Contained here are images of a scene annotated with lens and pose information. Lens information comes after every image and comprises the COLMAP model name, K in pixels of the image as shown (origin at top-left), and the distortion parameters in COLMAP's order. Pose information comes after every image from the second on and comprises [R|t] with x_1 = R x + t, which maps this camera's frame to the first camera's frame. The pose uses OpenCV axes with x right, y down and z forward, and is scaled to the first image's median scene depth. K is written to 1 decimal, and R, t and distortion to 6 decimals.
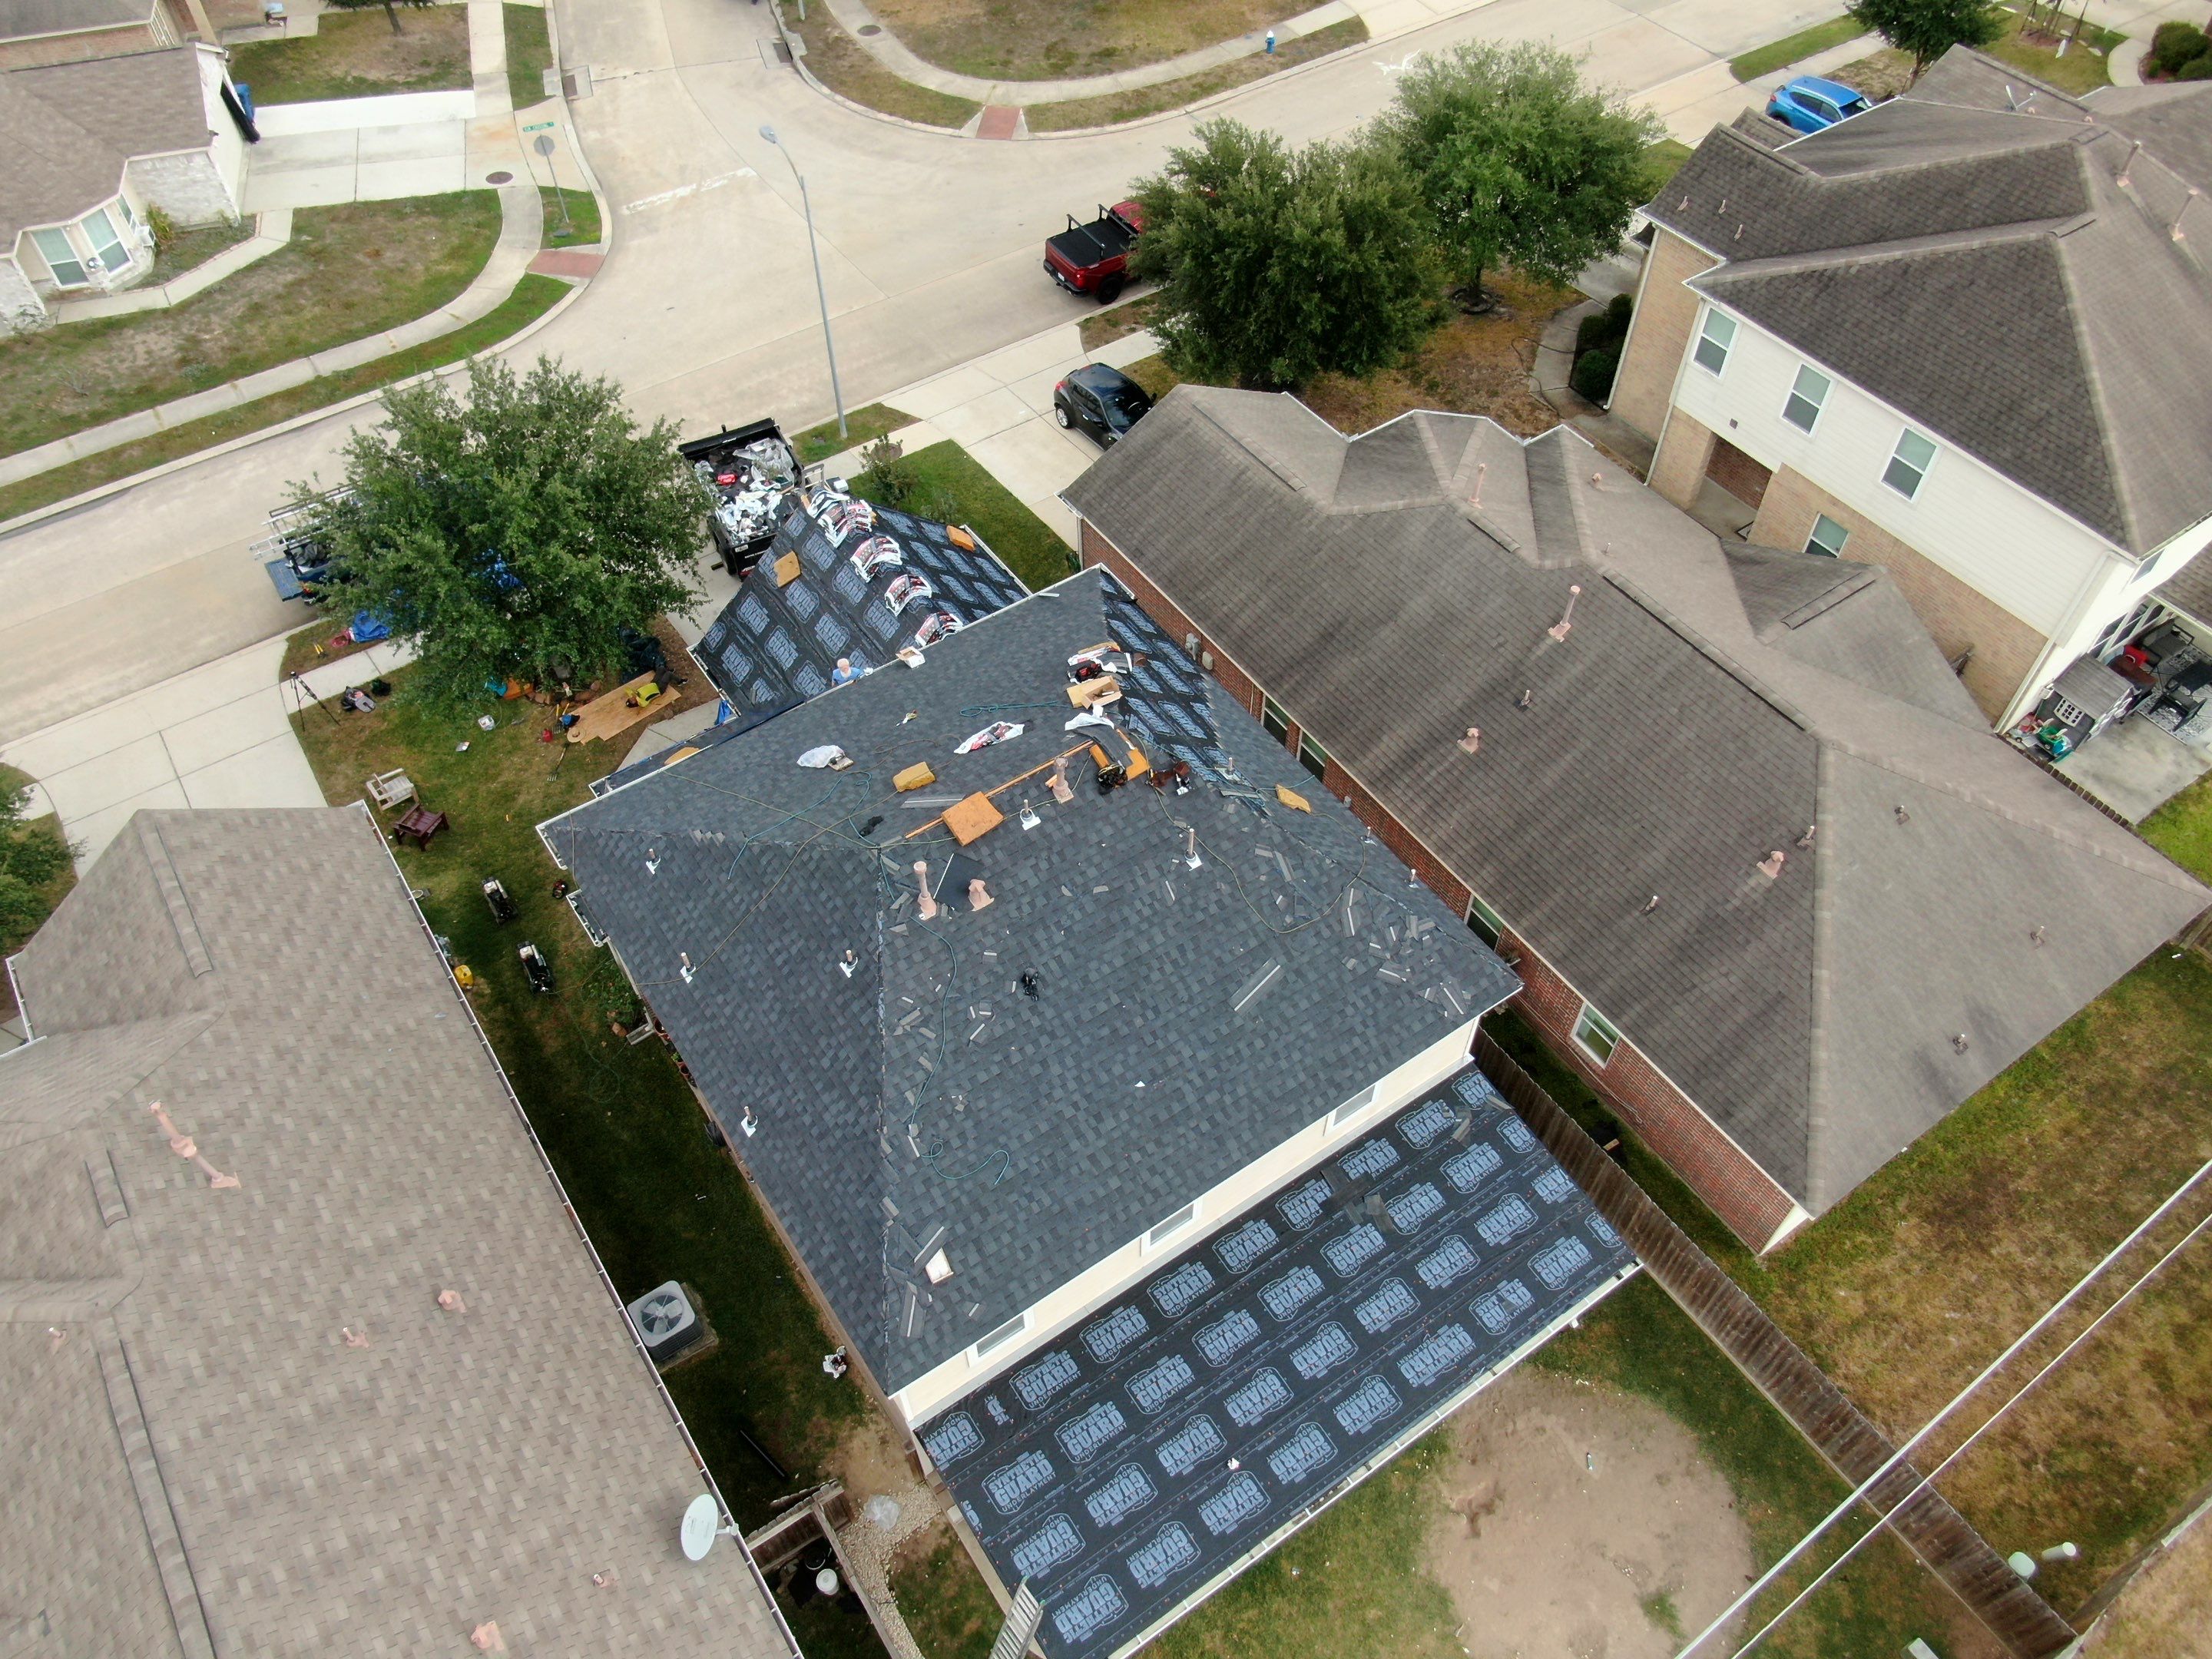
lens RADIAL K [[1596.6, 0, 1109.8], [0, 1596.6, 839.6], [0, 0, 1]] dist [-0.013874, 0.004175]
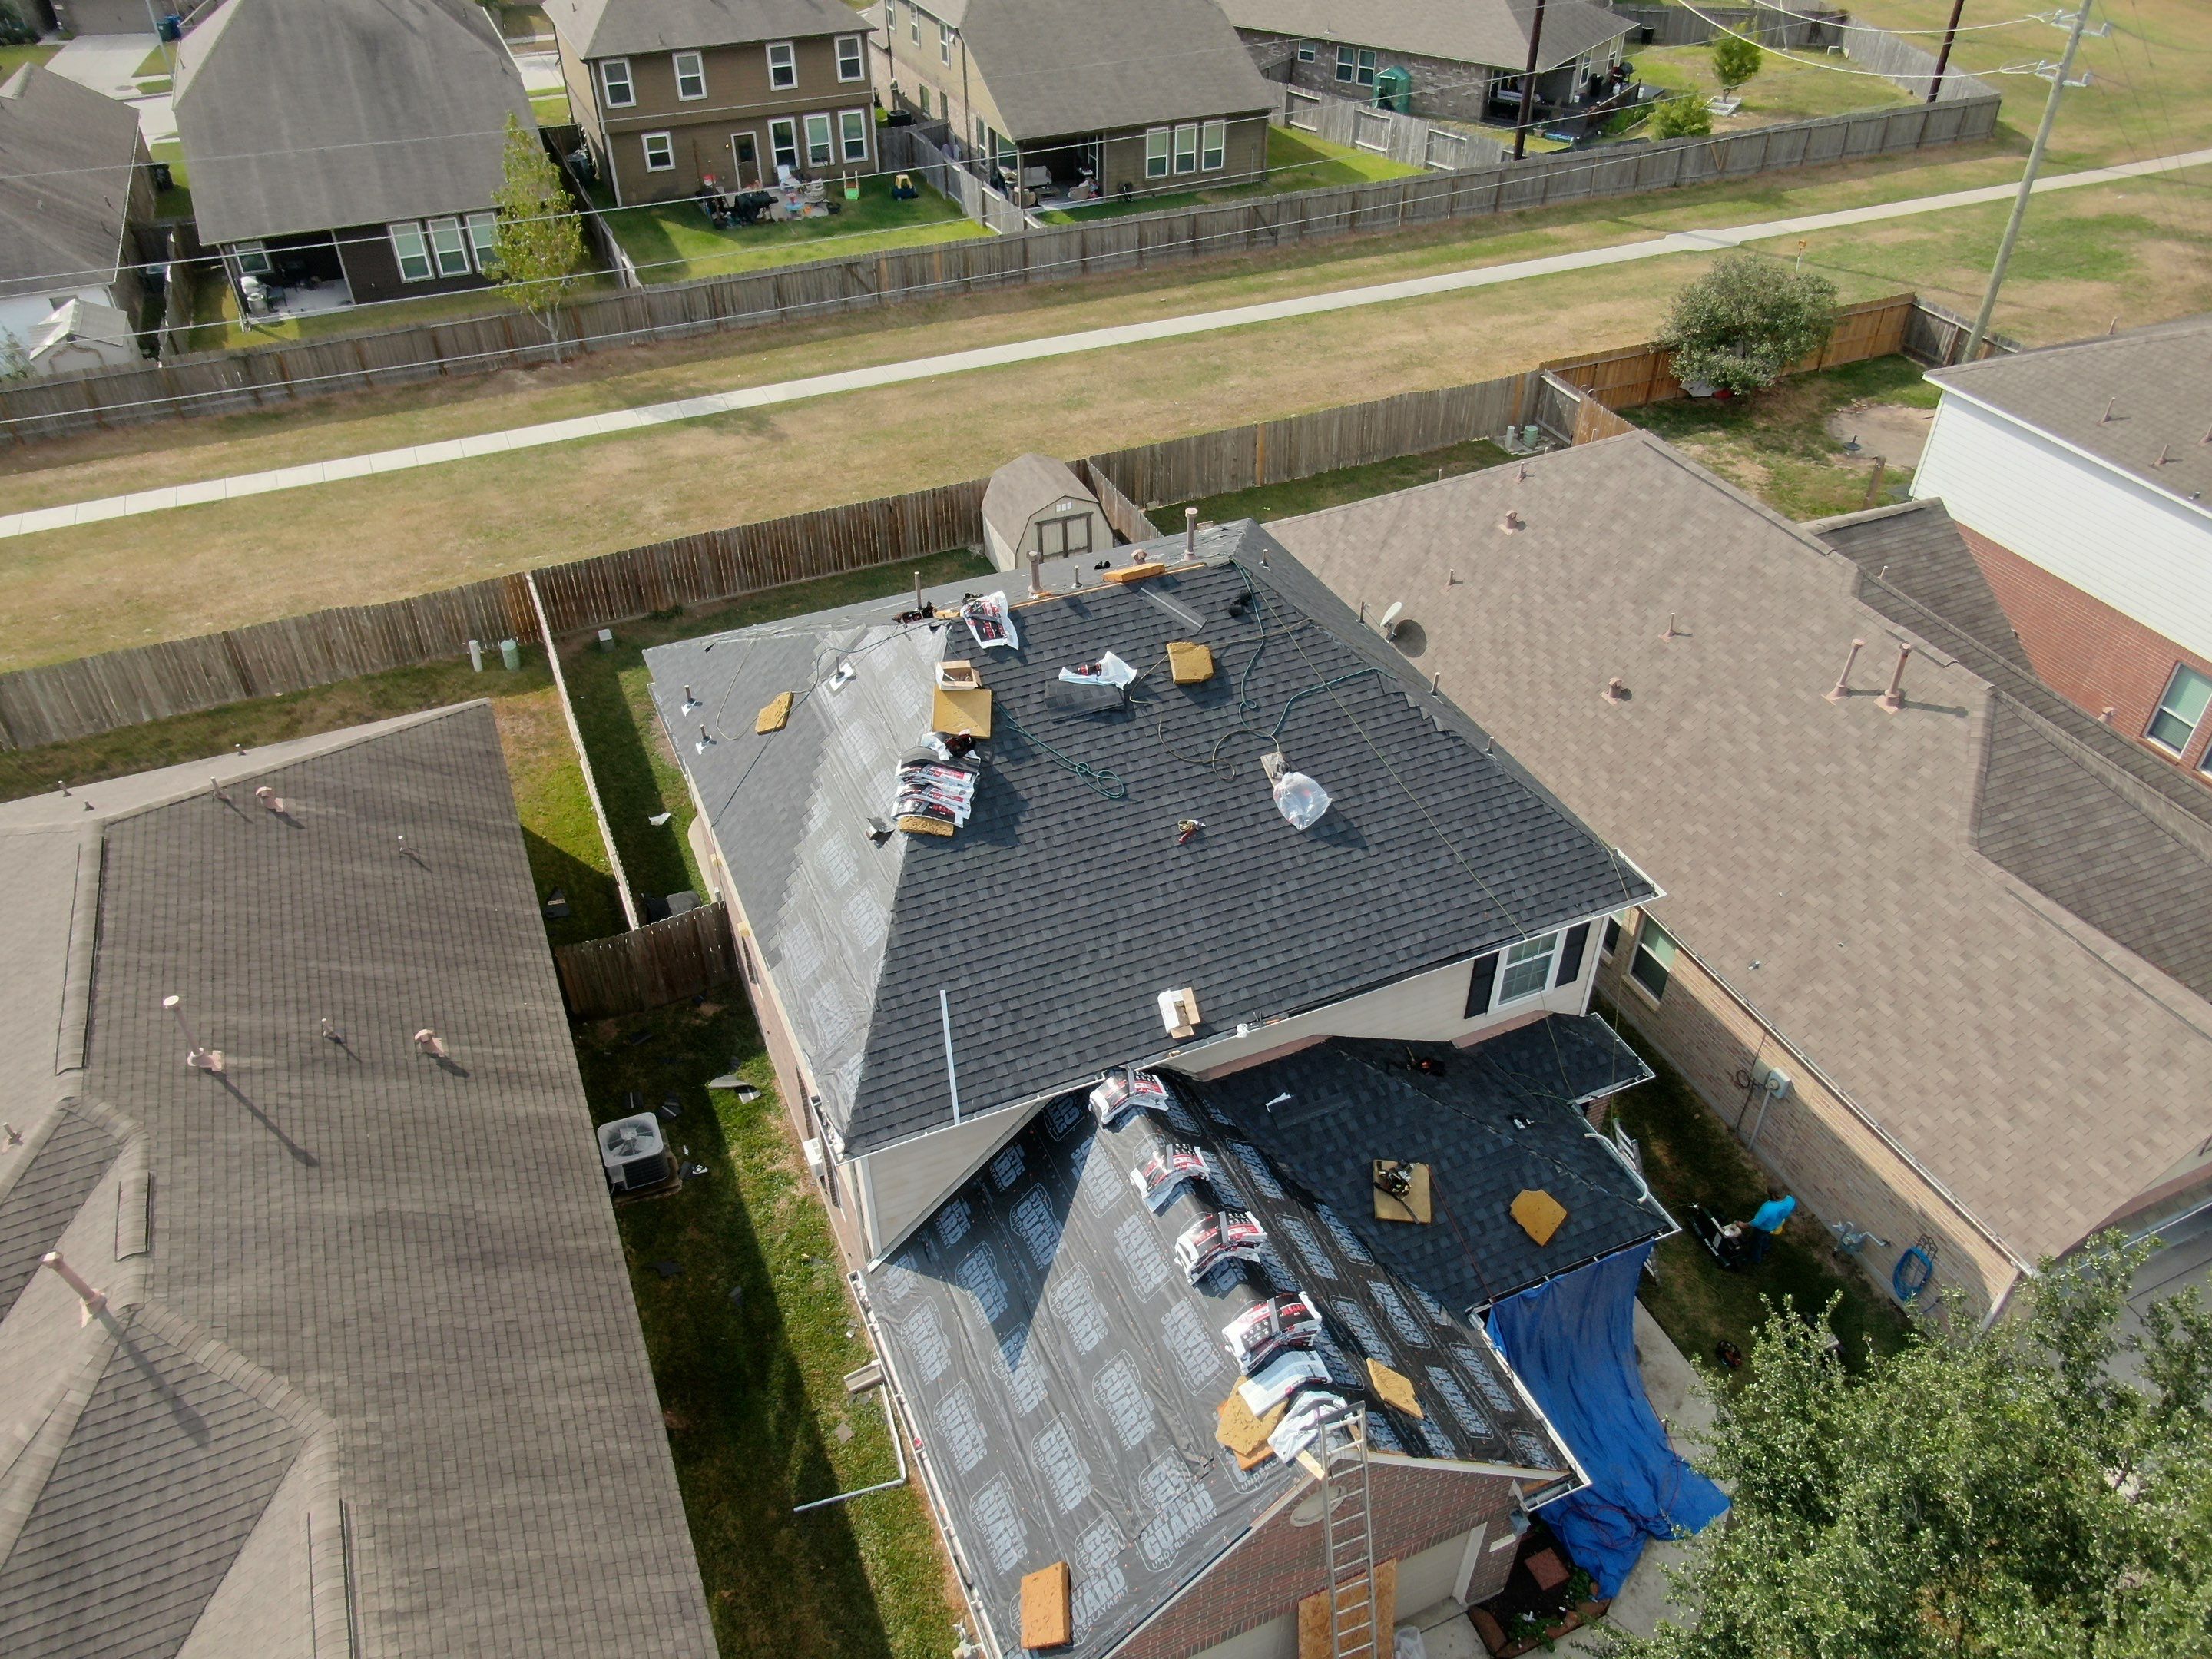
lens RADIAL K [[1596.6, 0, 1106.8], [0, 1596.6, 842.7], [0, 0, 1]] dist [-0.013874, 0.004175]
pose [[-0.981860, -0.109021, 0.155128, -0.176908], [0.155306, 0.006905, 0.987842, -0.721616], [-0.108766, 0.994015, 0.010152, 0.855634]]
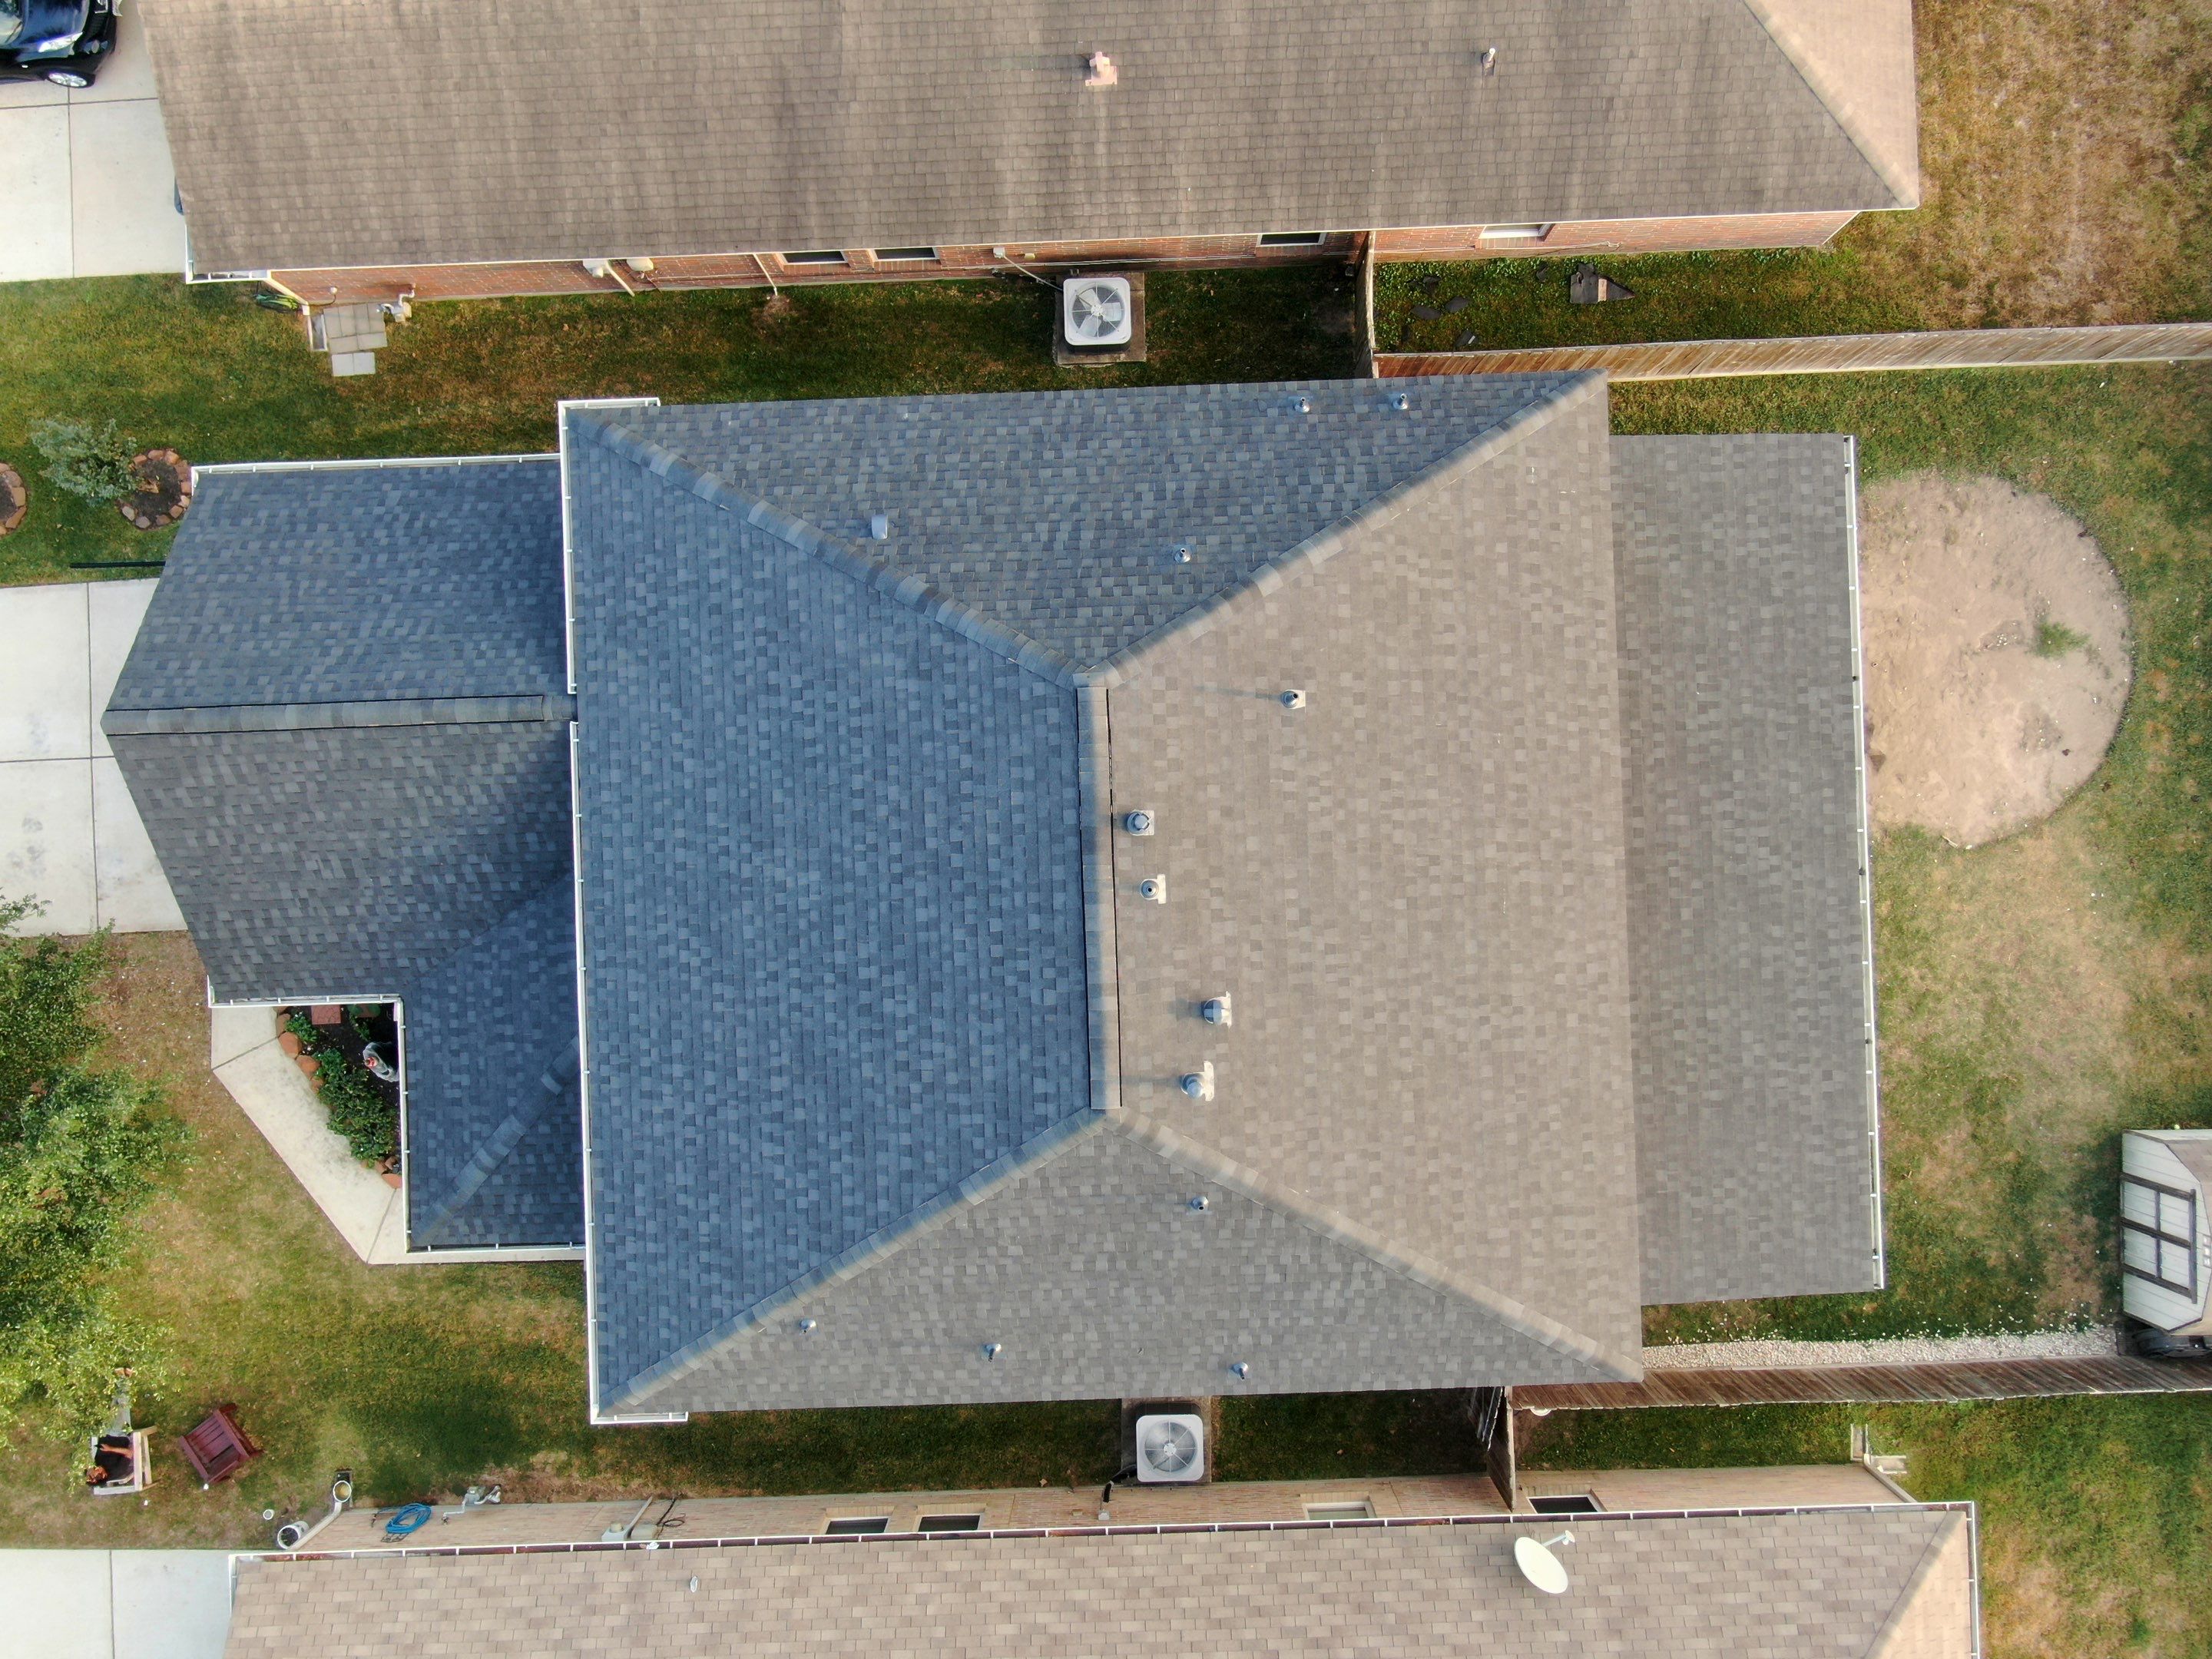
lens RADIAL K [[2075.2, 0, 1107.2], [0, 2075.2, 838.0], [0, 0, 1]] dist [-0.000102, 0.000000]
pose [[0.536469, -0.843889, 0.007292, -0.037347], [0.663349, 0.427008, 0.614517, -0.433368], [-0.521698, -0.324833, 0.788870, 0.240626]]
